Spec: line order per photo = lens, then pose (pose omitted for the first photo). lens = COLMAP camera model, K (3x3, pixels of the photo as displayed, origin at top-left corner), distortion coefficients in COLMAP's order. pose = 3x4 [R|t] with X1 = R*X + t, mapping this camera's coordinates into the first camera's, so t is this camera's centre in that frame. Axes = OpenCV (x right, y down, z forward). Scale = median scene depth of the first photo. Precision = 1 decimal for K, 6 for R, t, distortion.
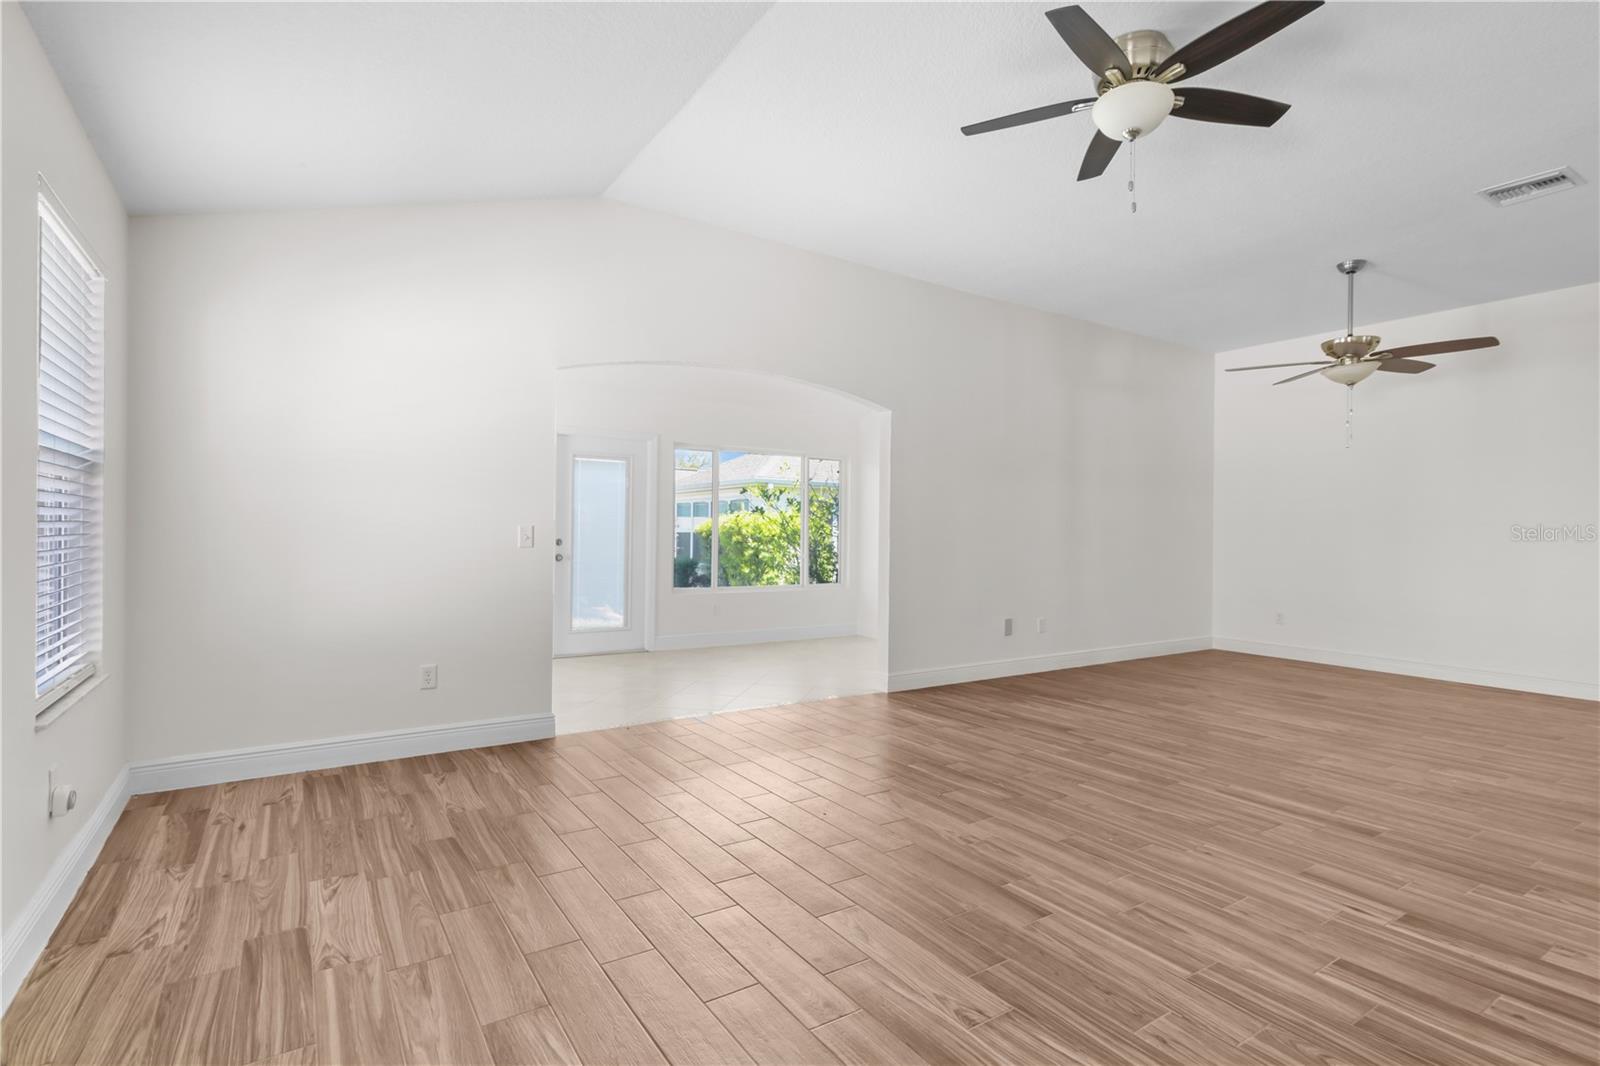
lens RADIAL K [[774.3, 0, 796.4], [0, 774.3, 537.0], [0, 0, 1]] dist [-0.004863, 0.006192]
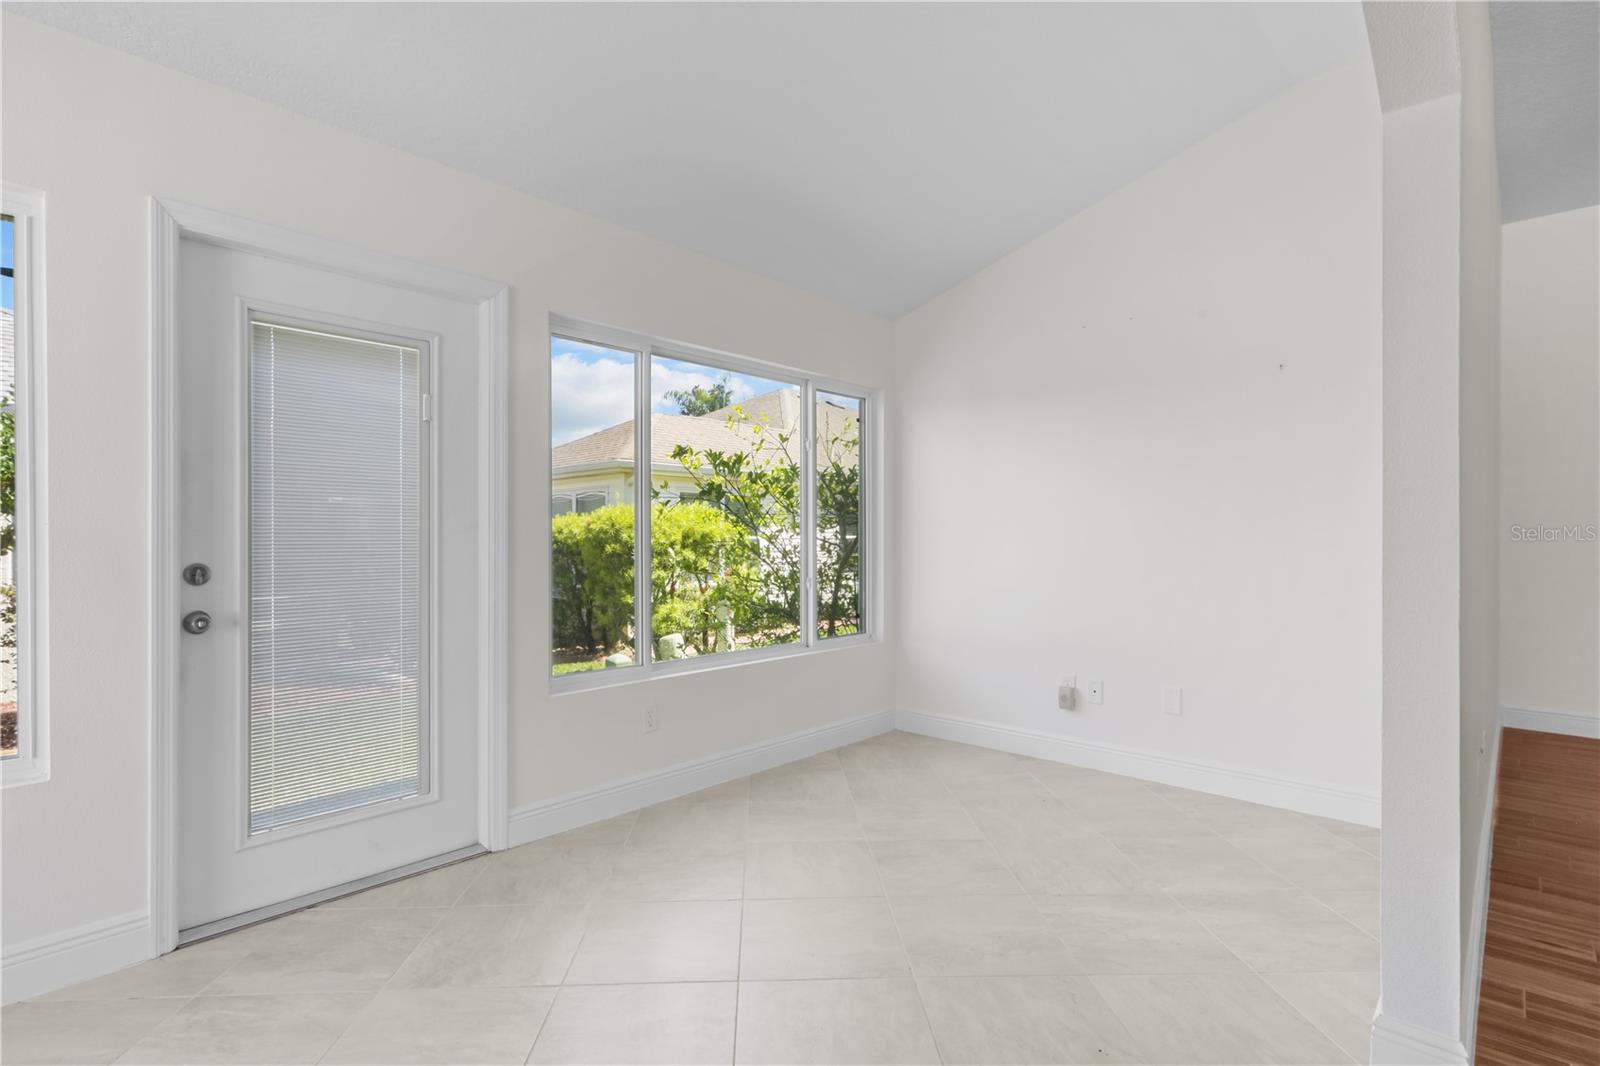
lens RADIAL K [[774.3, 0, 802.0], [0, 774.3, 537.8], [0, 0, 1]] dist [-0.004863, 0.006192]
pose [[0.970138, -0.013086, 0.242201, -0.081162], [0.014242, 0.999894, -0.003021, -0.002344], [-0.242136, 0.006380, 0.970221, 0.362857]]
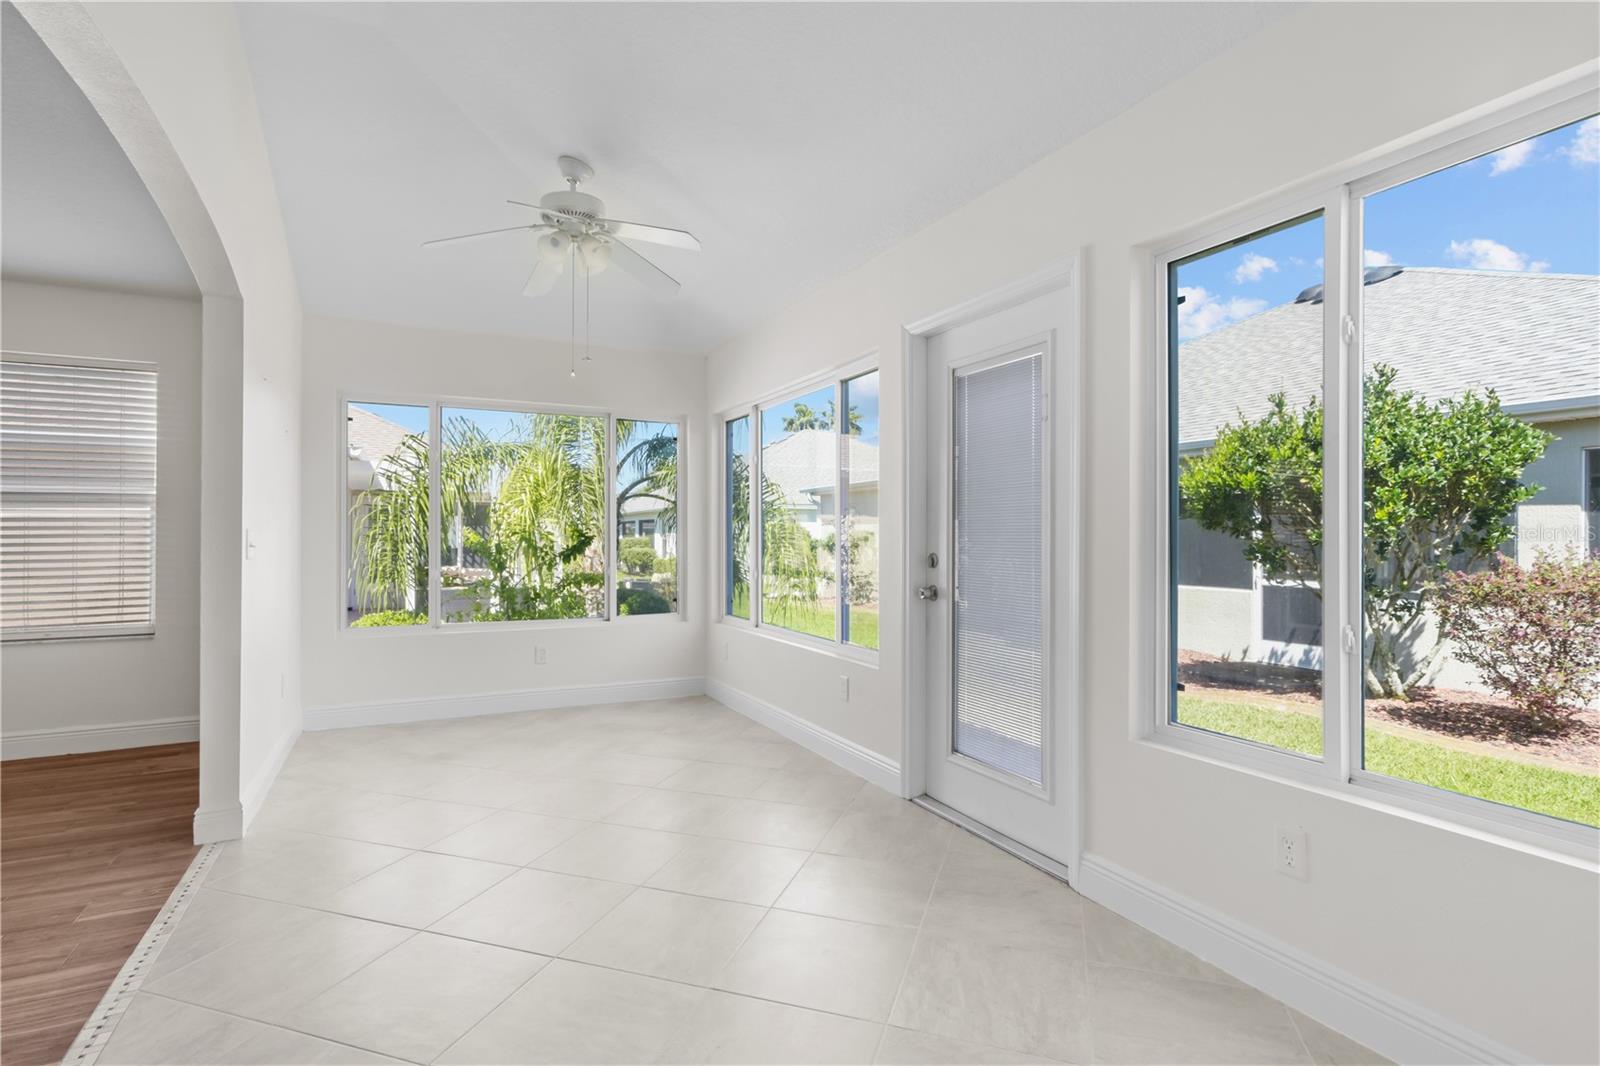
lens RADIAL K [[774.3, 0, 807.7], [0, 774.3, 524.2], [0, 0, 1]] dist [-0.004863, 0.006192]
pose [[-0.094946, -0.025070, -0.995167, 0.103488], [-0.019382, 0.999540, -0.023331, -0.002045], [0.995294, 0.017073, -0.095388, 0.559592]]
